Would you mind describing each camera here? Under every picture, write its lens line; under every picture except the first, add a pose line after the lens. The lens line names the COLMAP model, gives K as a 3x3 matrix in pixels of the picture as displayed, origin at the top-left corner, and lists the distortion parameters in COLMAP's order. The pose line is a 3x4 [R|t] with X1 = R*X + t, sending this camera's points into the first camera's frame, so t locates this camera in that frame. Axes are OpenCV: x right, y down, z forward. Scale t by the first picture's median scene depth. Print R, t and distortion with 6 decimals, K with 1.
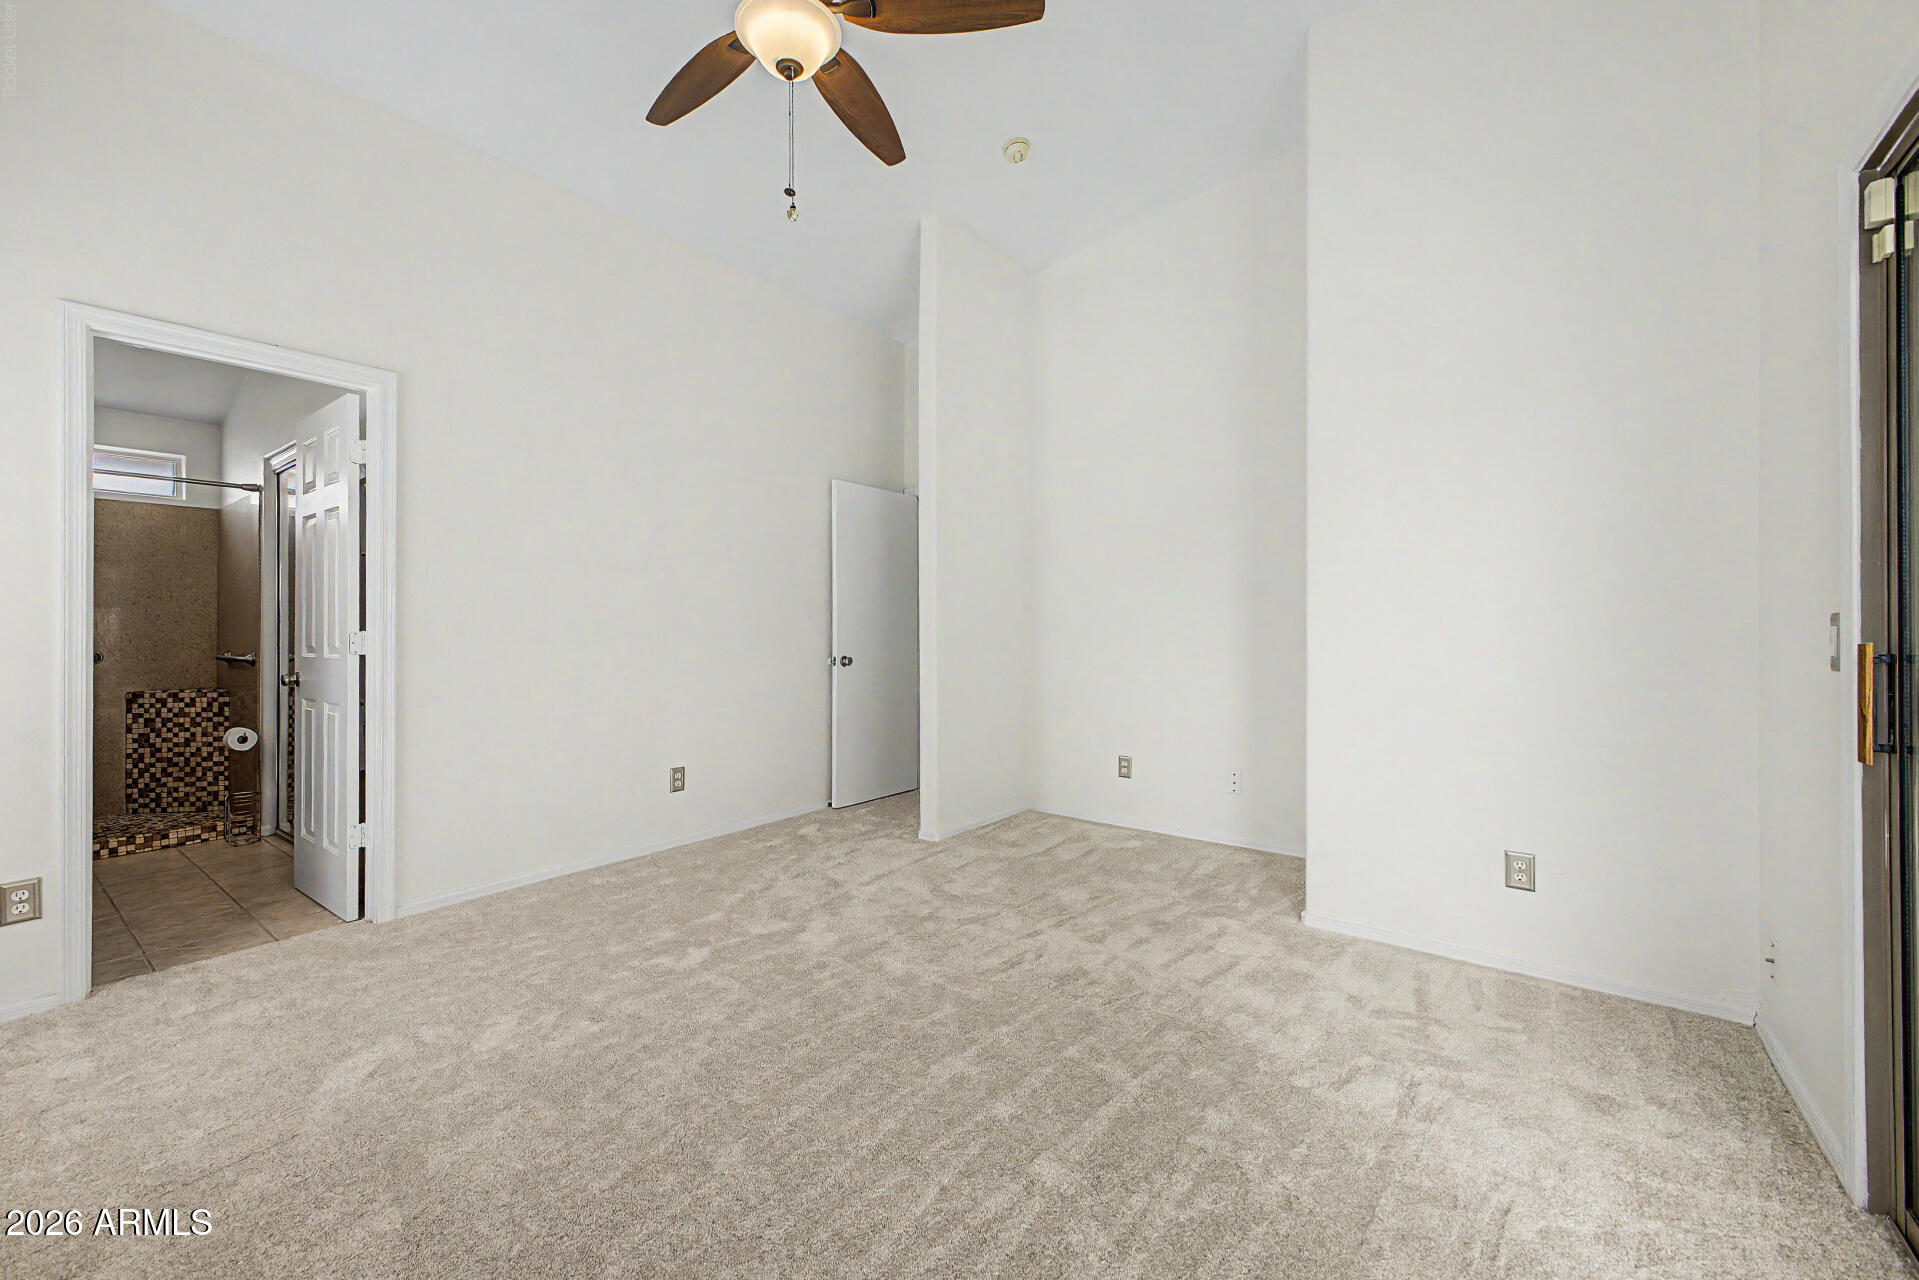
lens RADIAL K [[753.0, 0, 961.4], [0, 753.0, 626.1], [0, 0, 1]] dist [0.007517, -0.000563]
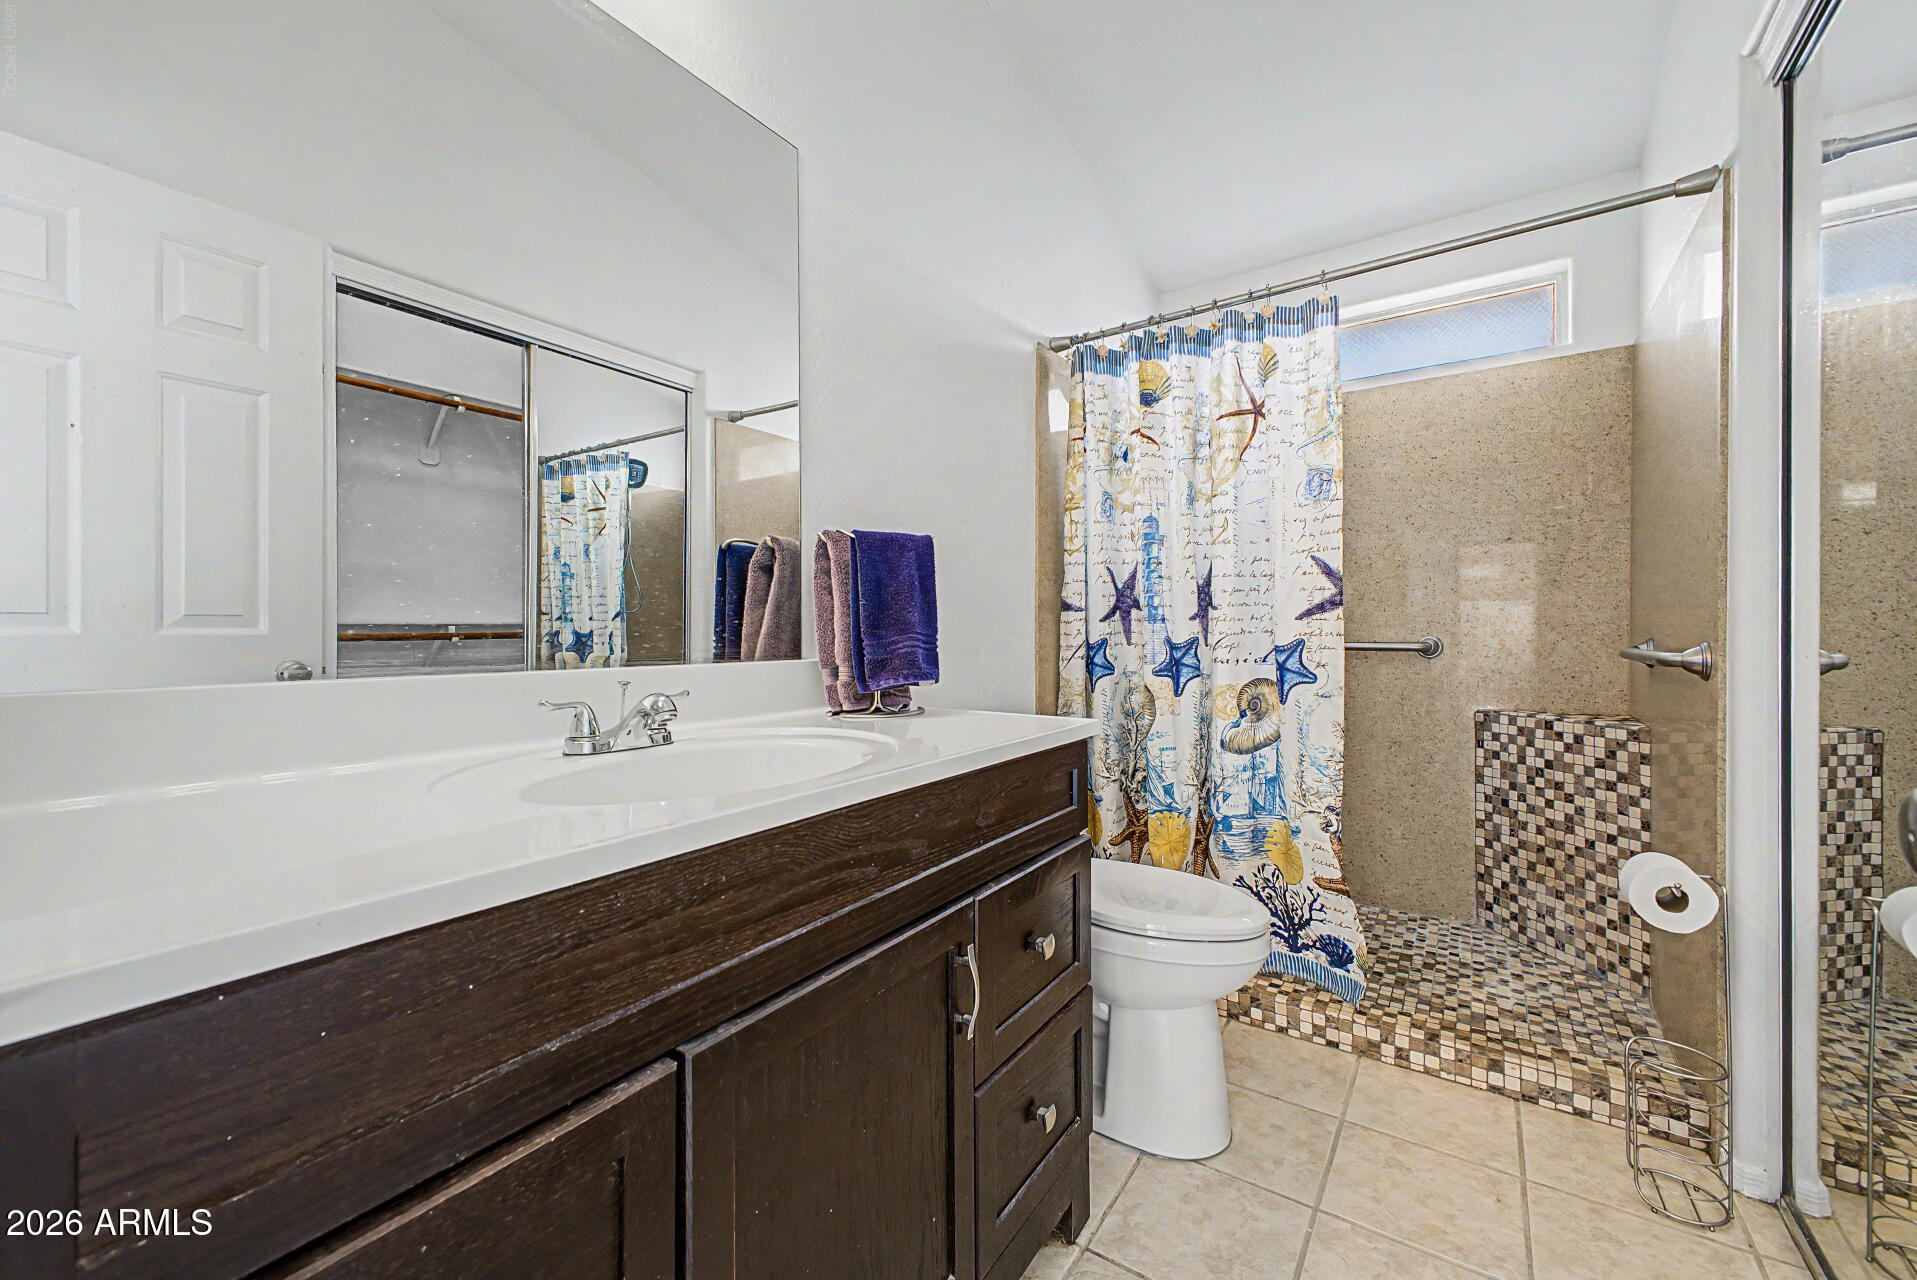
lens RADIAL K [[752.3, 0, 960.4], [0, 752.3, 626.1], [0, 0, 1]] dist [0.007517, -0.000563]
pose [[0.038196, -0.002183, -0.999268, -0.549080], [-0.002435, 0.999994, -0.002278, 0.027274], [0.999267, 0.002521, 0.038191, 0.590312]]
